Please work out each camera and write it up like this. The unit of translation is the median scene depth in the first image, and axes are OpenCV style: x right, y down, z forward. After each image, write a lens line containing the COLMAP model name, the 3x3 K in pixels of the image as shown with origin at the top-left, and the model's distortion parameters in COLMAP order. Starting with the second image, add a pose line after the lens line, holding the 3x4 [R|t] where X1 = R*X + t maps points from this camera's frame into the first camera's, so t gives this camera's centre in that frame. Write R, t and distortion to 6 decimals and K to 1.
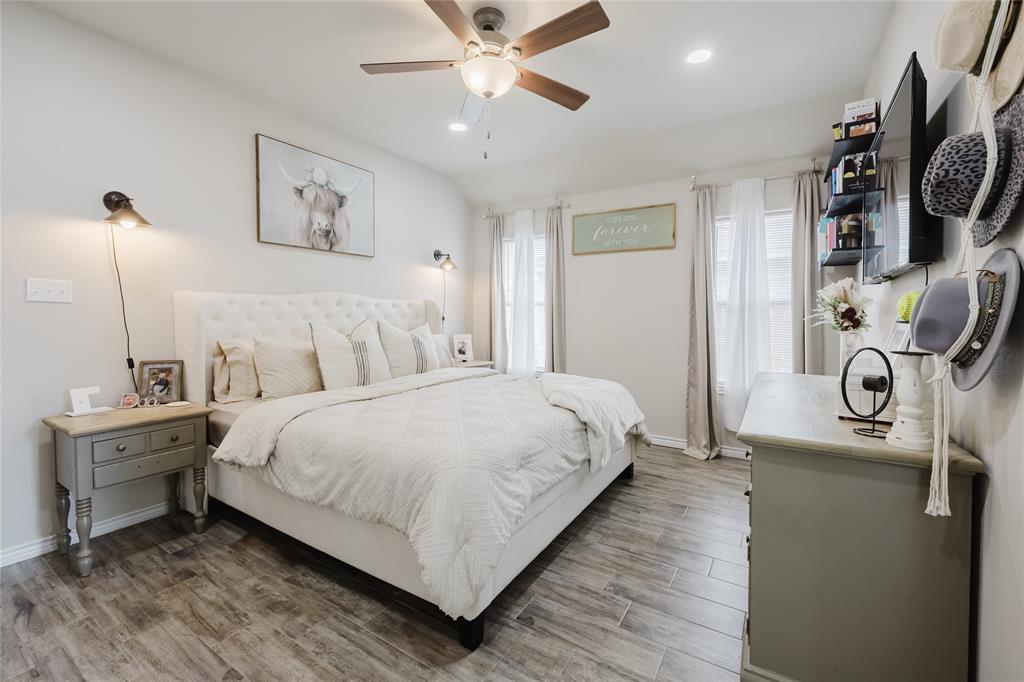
lens RADIAL K [[434.7, 0, 509.3], [0, 434.7, 328.3], [0, 0, 1]] dist [0.000310, 0.000018]
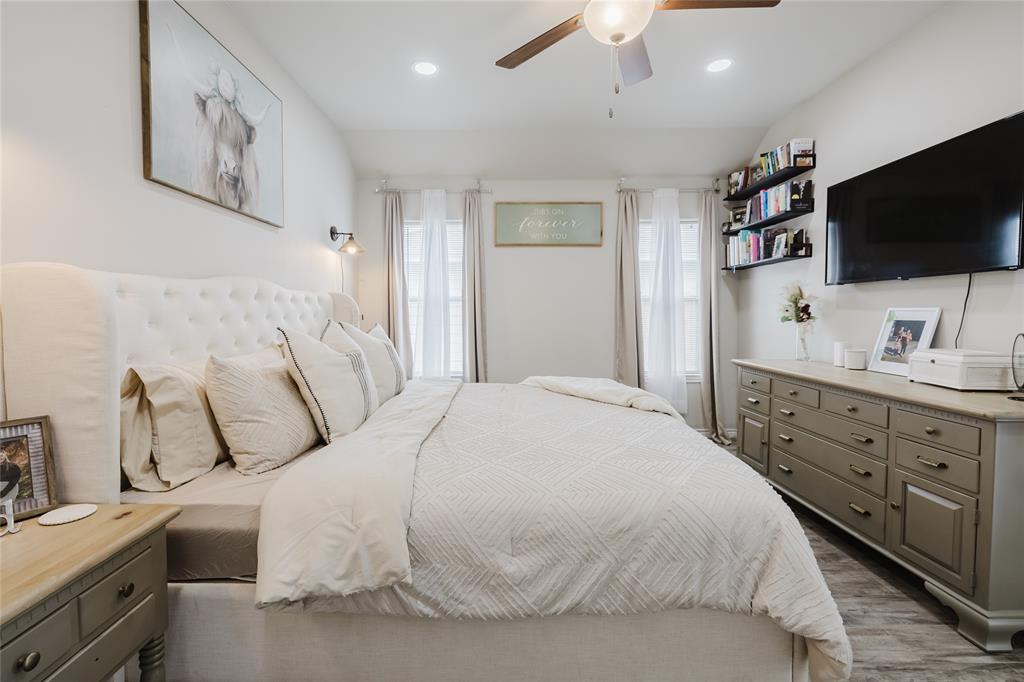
lens RADIAL K [[444.7, 0, 497.2], [0, 444.7, 330.9], [0, 0, 1]] dist [-0.000589, 0.000095]
pose [[0.847294, -0.029787, 0.530288, -0.446009], [0.024524, 0.999555, 0.016962, -0.008669], [-0.530557, -0.001367, 0.847648, 0.268062]]
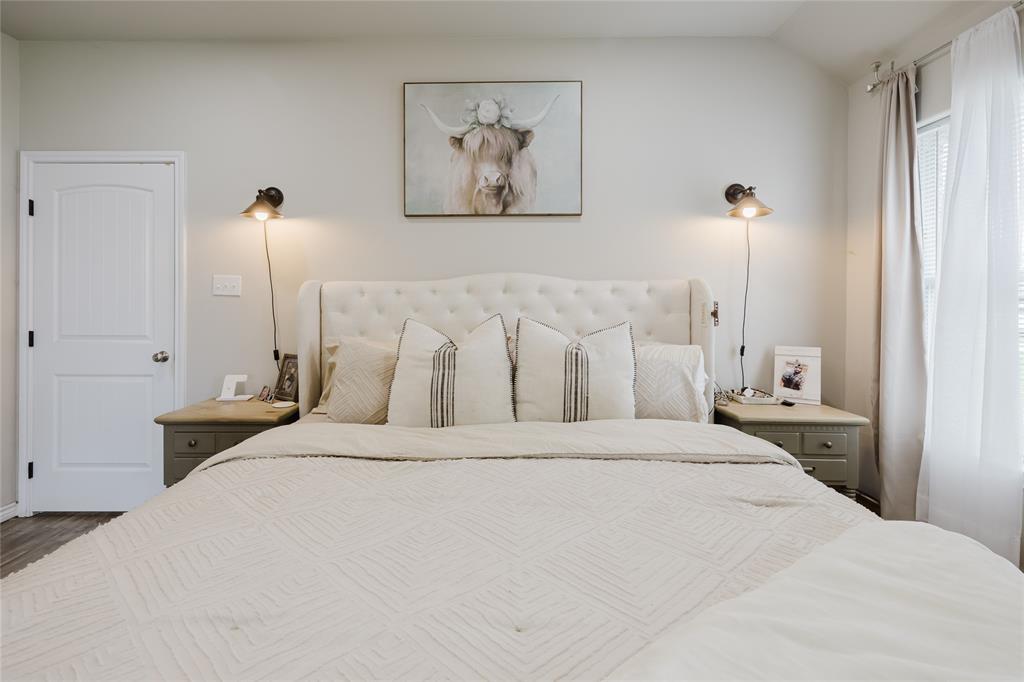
lens RADIAL K [[436.1, 0, 508.1], [0, 436.1, 307.6], [0, 0, 1]] dist [-0.001714, 0.000192]
pose [[0.528744, -0.001769, -0.848780, 0.185014], [-0.026416, 0.999479, -0.018539, -0.017100], [0.848370, 0.032224, 0.528421, 0.648890]]
